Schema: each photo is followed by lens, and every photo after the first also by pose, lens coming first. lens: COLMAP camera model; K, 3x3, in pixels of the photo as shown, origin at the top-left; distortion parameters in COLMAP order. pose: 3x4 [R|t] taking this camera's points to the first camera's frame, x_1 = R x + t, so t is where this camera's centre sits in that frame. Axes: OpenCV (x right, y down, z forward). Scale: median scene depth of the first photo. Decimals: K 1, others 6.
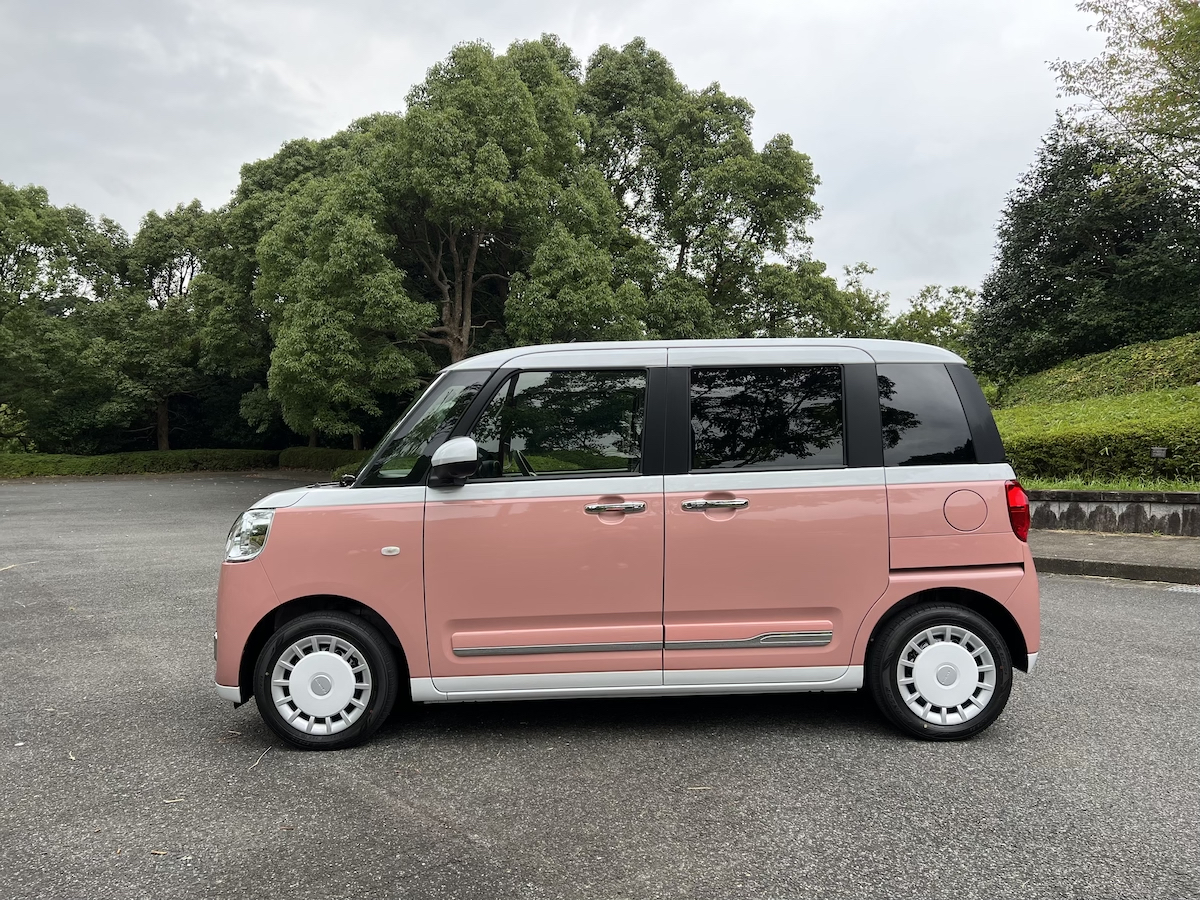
lens RADIAL K [[922.3, 0, 602.0], [0, 922.3, 444.9], [0, 0, 1]] dist [0.061754, -0.067947]
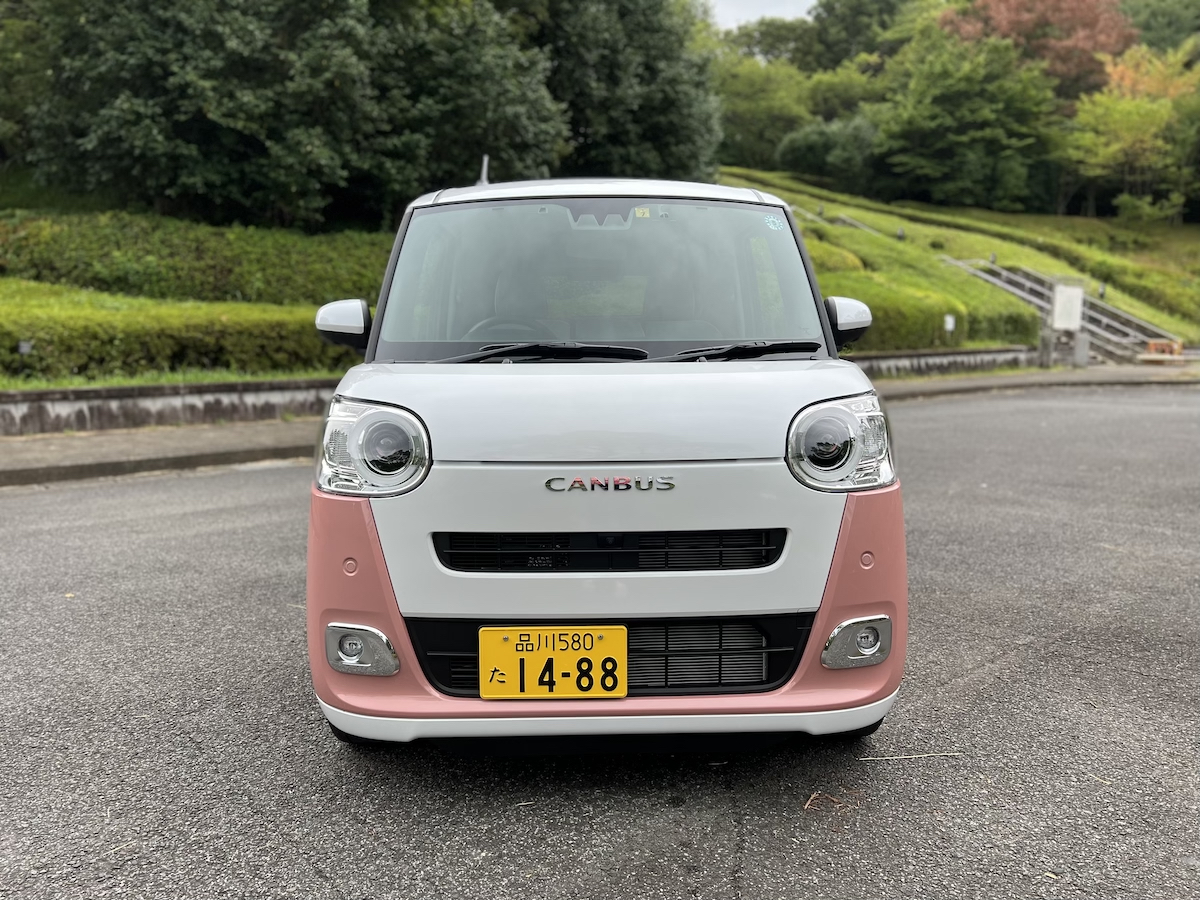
lens RADIAL K [[922.3, 0, 602.0], [0, 922.3, 444.9], [0, 0, 1]] dist [0.061754, -0.067947]
pose [[-0.044286, -0.089660, 0.994987, -0.983370], [-0.001781, 0.995970, 0.089669, 0.051182], [-0.999017, 0.002199, -0.044267, 1.224156]]
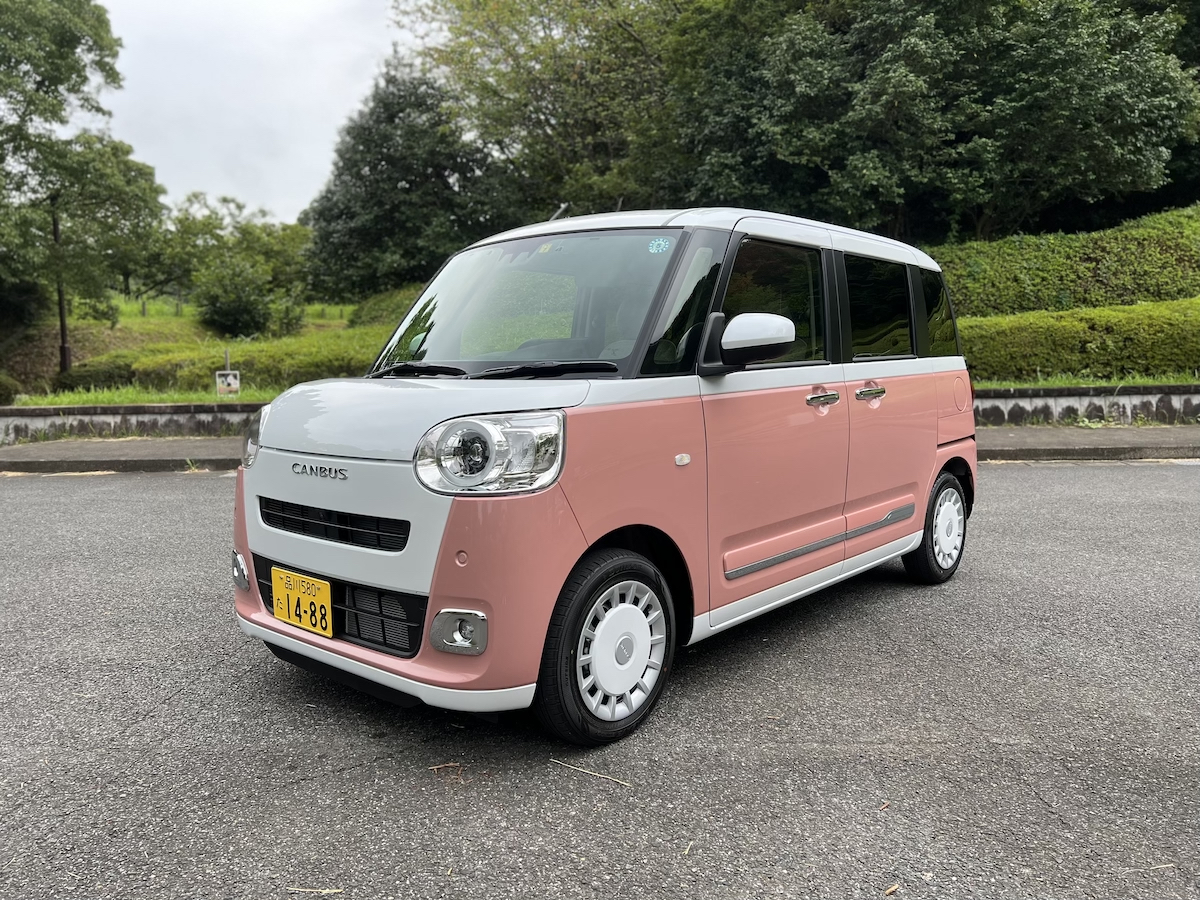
lens RADIAL K [[922.3, 0, 602.0], [0, 922.3, 444.9], [0, 0, 1]] dist [0.061754, -0.067947]
pose [[0.651191, -0.054287, 0.756970, -0.842035], [-0.009176, 0.996802, 0.079381, 0.043428], [-0.758858, -0.058638, 0.648611, 0.555592]]
